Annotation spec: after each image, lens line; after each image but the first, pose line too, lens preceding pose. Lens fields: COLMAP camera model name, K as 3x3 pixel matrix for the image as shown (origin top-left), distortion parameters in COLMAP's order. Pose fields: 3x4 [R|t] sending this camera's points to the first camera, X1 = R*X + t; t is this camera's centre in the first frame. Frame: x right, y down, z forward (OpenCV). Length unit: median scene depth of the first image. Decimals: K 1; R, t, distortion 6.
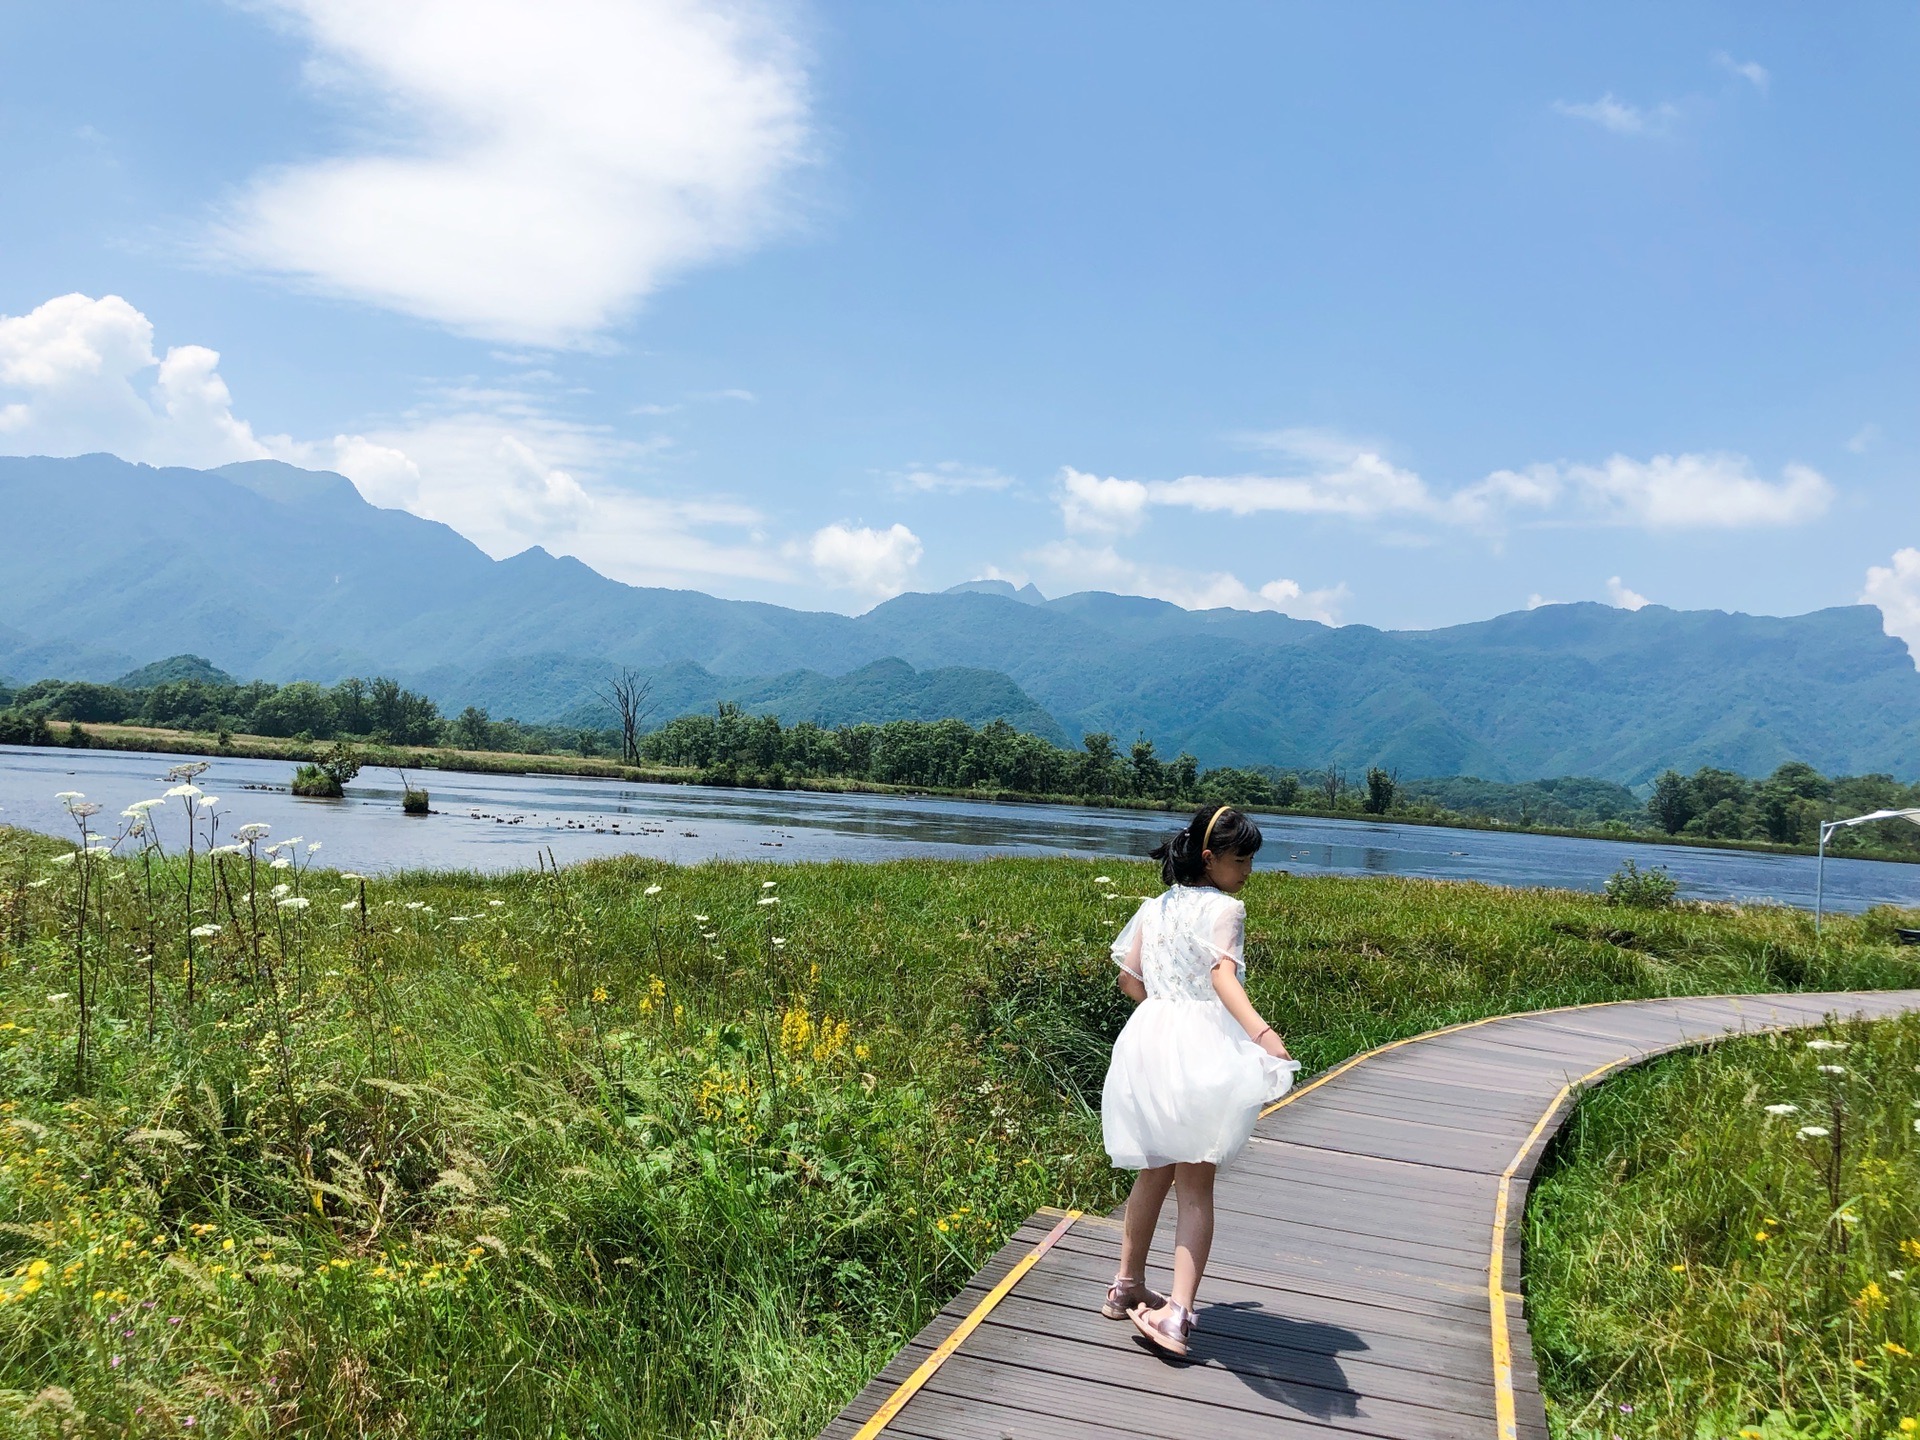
lens RADIAL K [[1422.0, 0, 958.6], [0, 1422.0, 678.2], [0, 0, 1]] dist [0.008854, 0.002794]
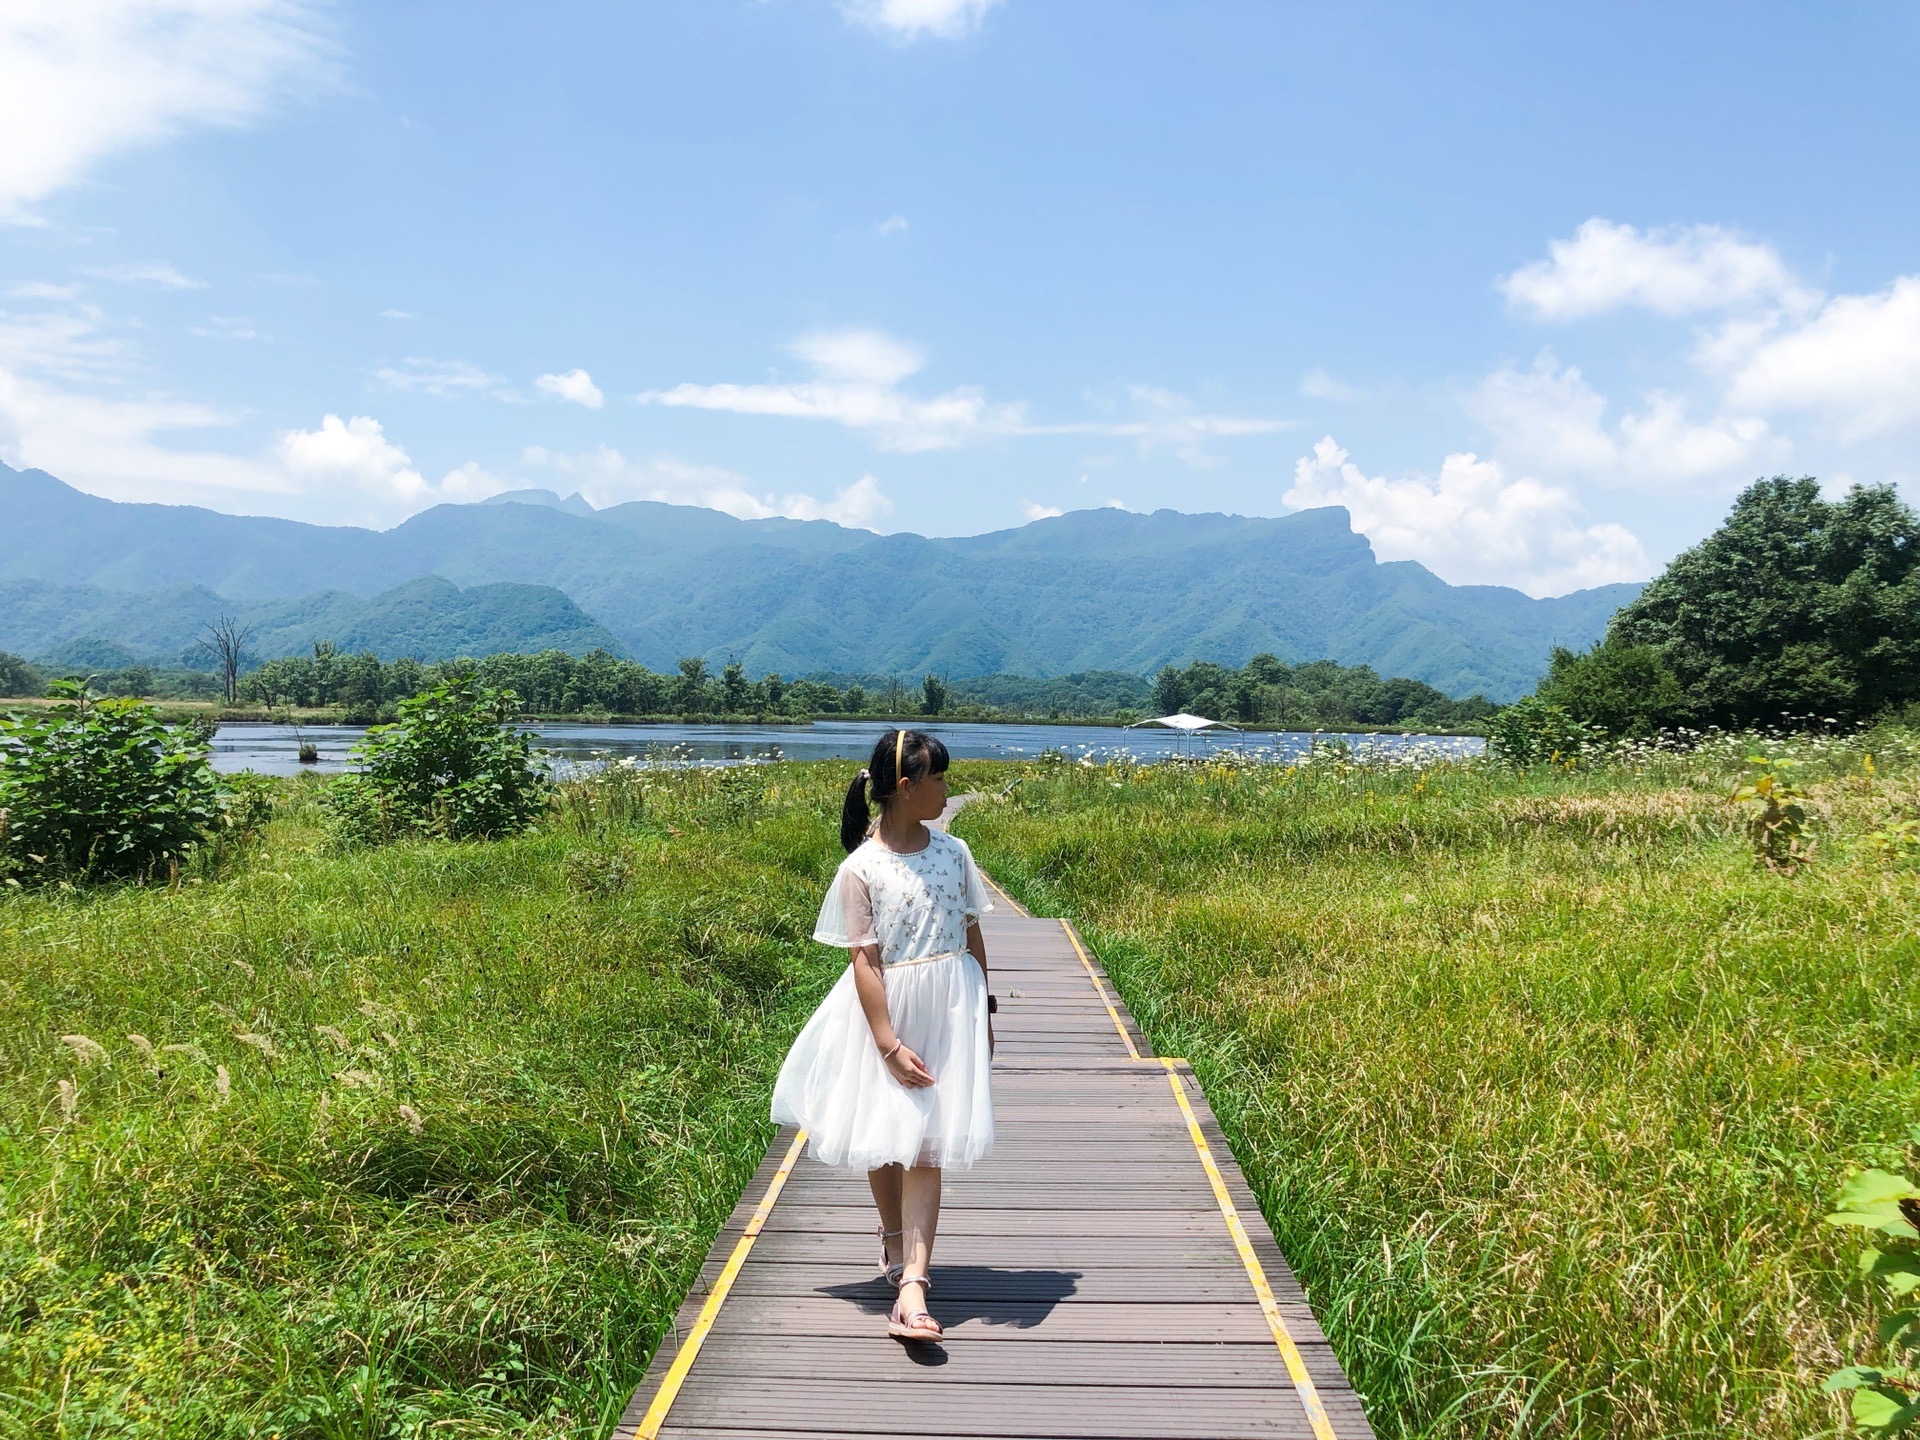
lens RADIAL K [[1546.5, 0, 969.6], [0, 1546.5, 691.6], [0, 0, 1]] dist [0.219136, -0.361618]
pose [[0.949893, -0.046881, 0.309038, -0.037130], [0.022875, 0.996464, 0.080852, -0.014502], [-0.311736, -0.069731, 0.947607, -0.114898]]
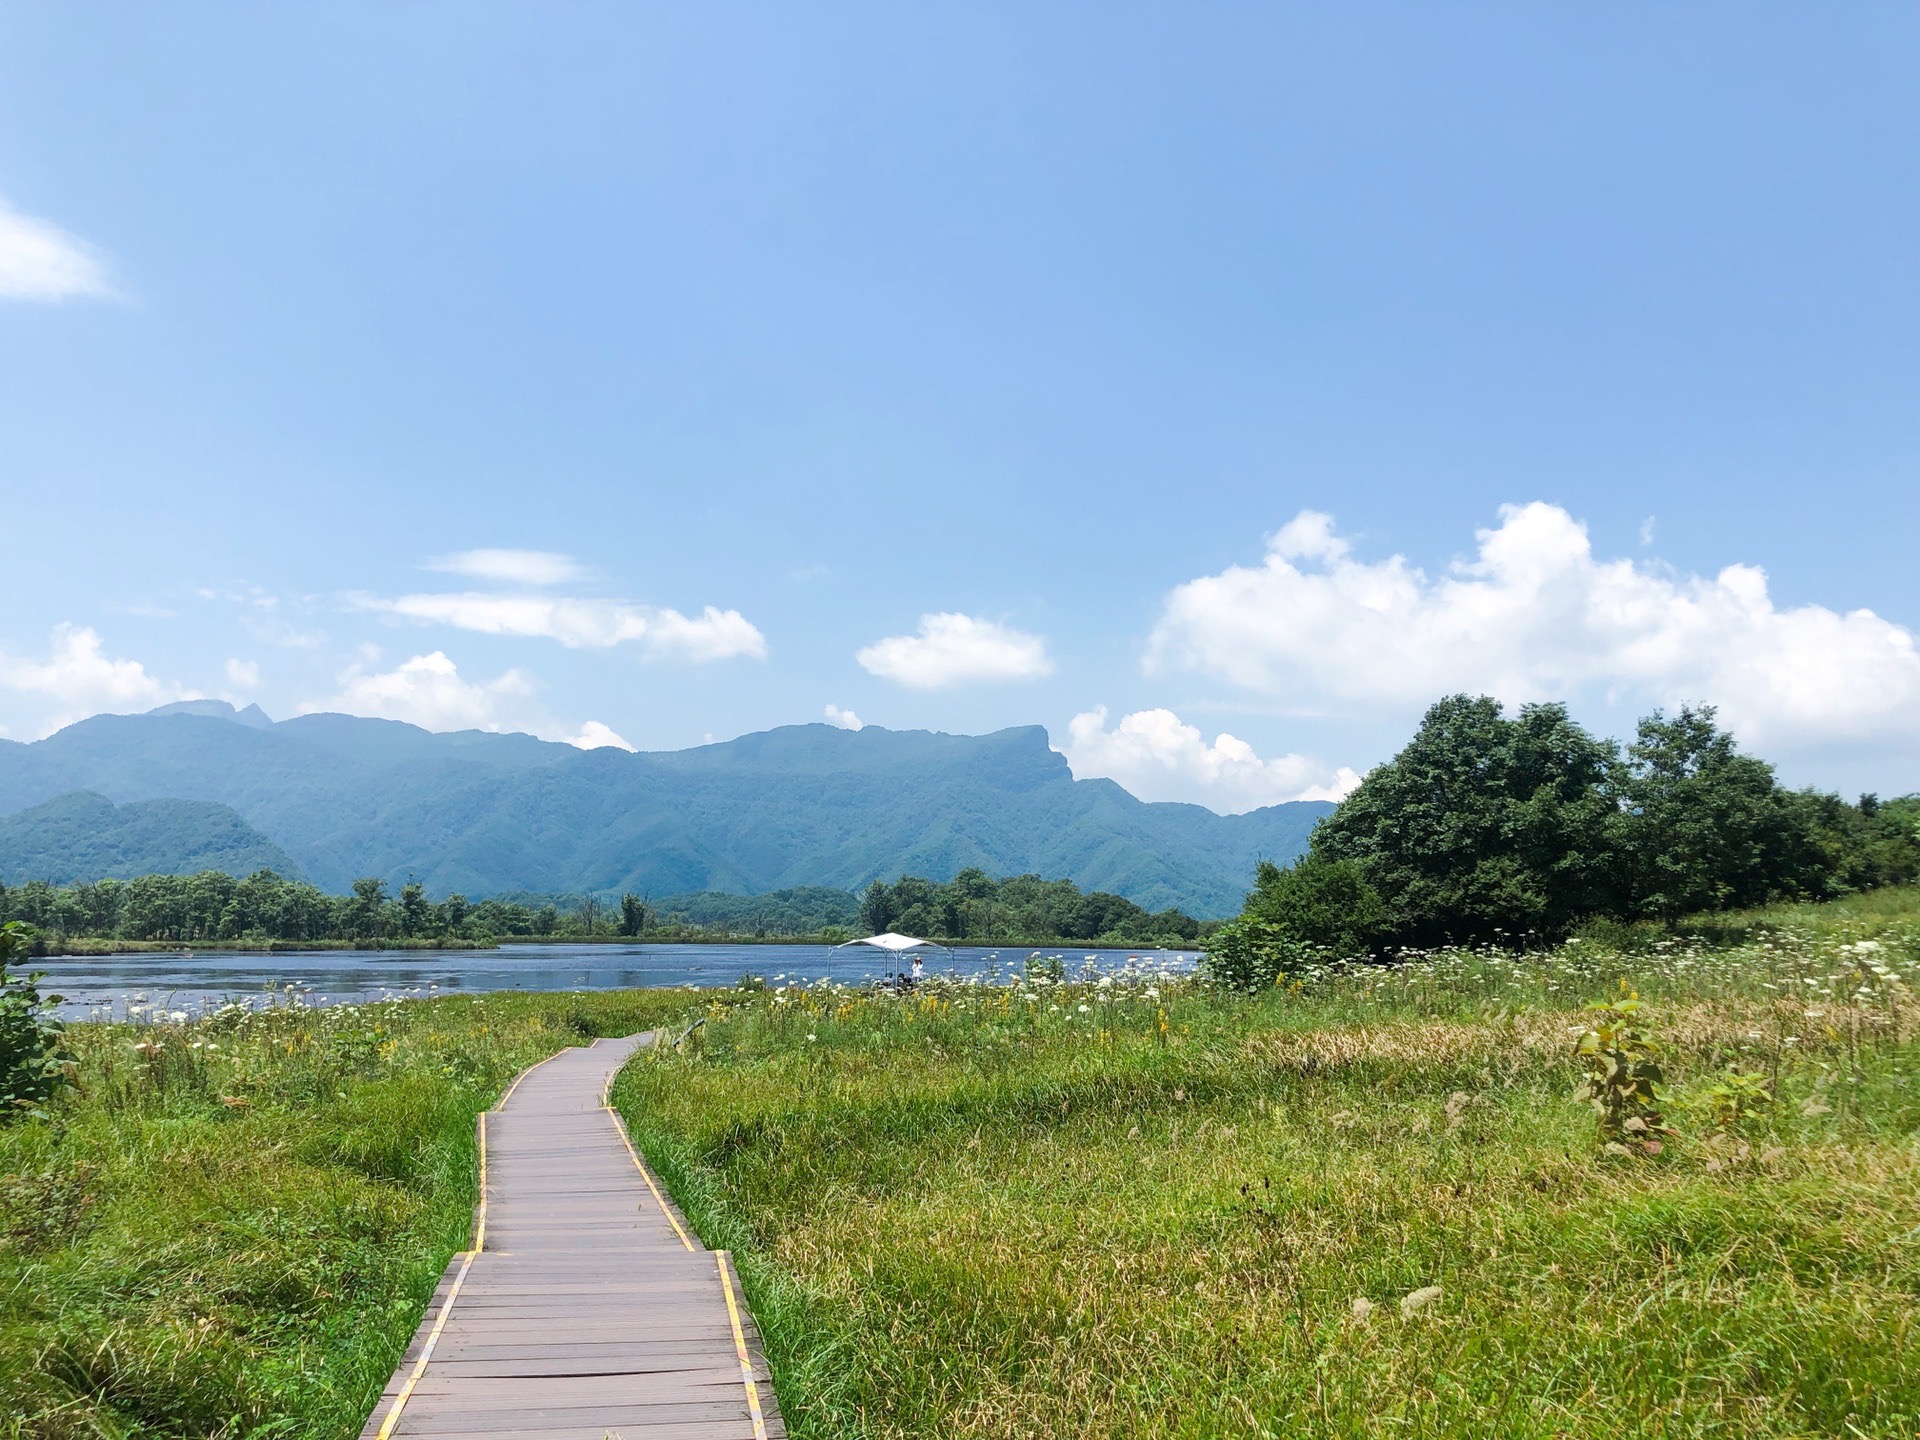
lens RADIAL K [[1549.9, 0, 960.0], [0, 1549.9, 720.0], [0, 0, 1]] dist [0.005298, -0.014396]
pose [[0.878382, -0.000246, 0.477959, -0.031724], [0.019690, 0.999170, -0.035671, -0.013965], [-0.477553, 0.040744, 0.877658, -0.104067]]
